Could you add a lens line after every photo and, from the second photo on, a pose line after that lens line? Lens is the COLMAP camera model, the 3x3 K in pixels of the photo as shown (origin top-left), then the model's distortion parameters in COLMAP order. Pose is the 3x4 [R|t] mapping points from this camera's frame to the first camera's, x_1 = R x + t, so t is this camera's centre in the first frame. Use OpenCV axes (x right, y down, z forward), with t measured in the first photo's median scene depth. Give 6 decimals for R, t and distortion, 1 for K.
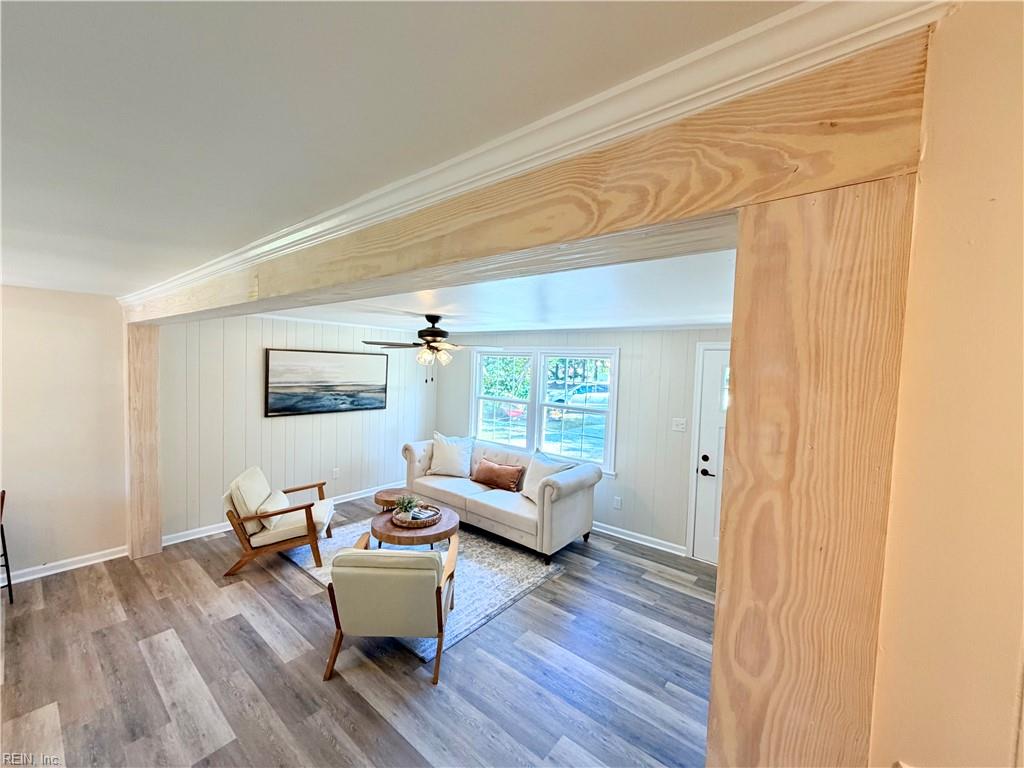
lens RADIAL K [[408.4, 0, 508.7], [0, 408.4, 384.9], [0, 0, 1]] dist [0.000697, -0.000002]
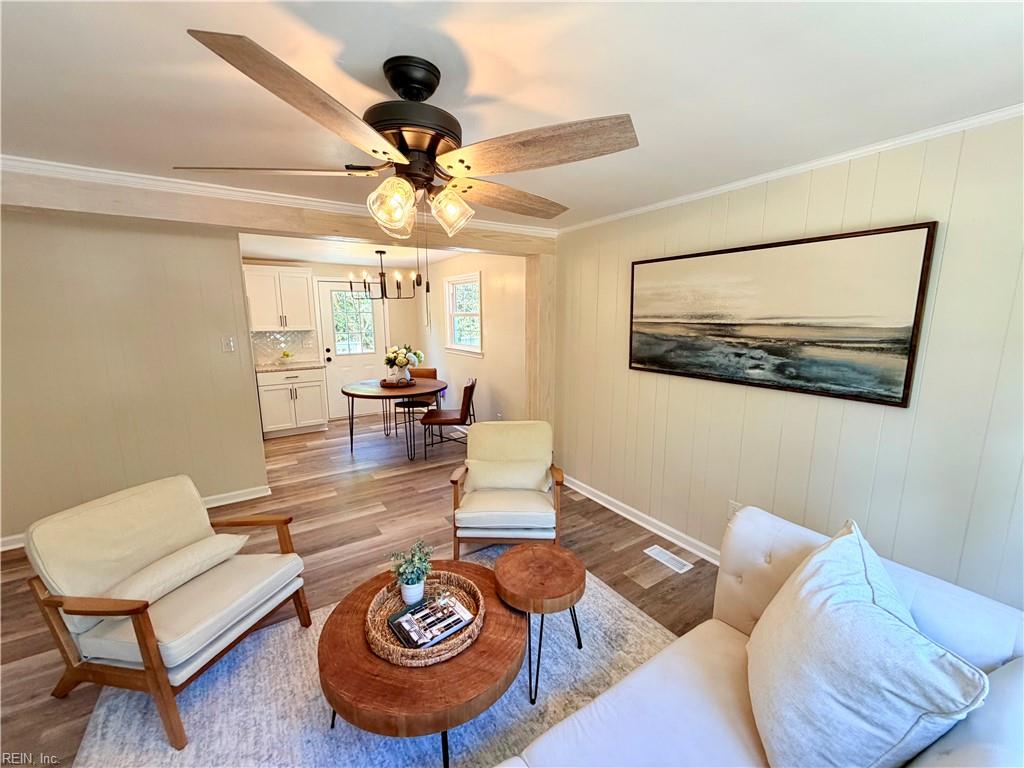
lens RADIAL K [[408.4, 0, 509.6], [0, 408.4, 384.5], [0, 0, 1]] dist [0.000697, -0.000002]
pose [[-0.298986, 0.127922, -0.945644, 0.114263], [-0.057137, 0.986796, 0.151554, 0.016165], [0.952545, 0.099344, -0.287729, 1.128647]]
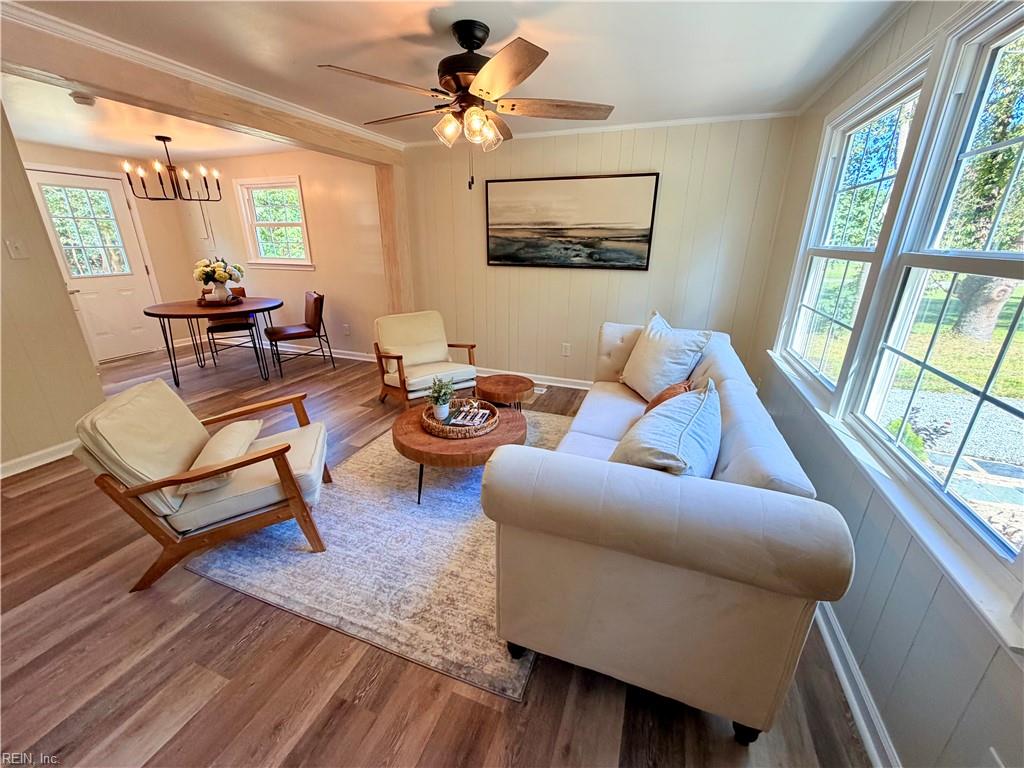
lens RADIAL K [[408.4, 0, 509.5], [0, 408.4, 384.5], [0, 0, 1]] dist [0.000697, -0.000002]
pose [[0.323753, 0.282979, -0.902833, 0.346643], [-0.045567, 0.957782, 0.283862, 0.081769], [0.945044, -0.050762, 0.322979, 0.829900]]
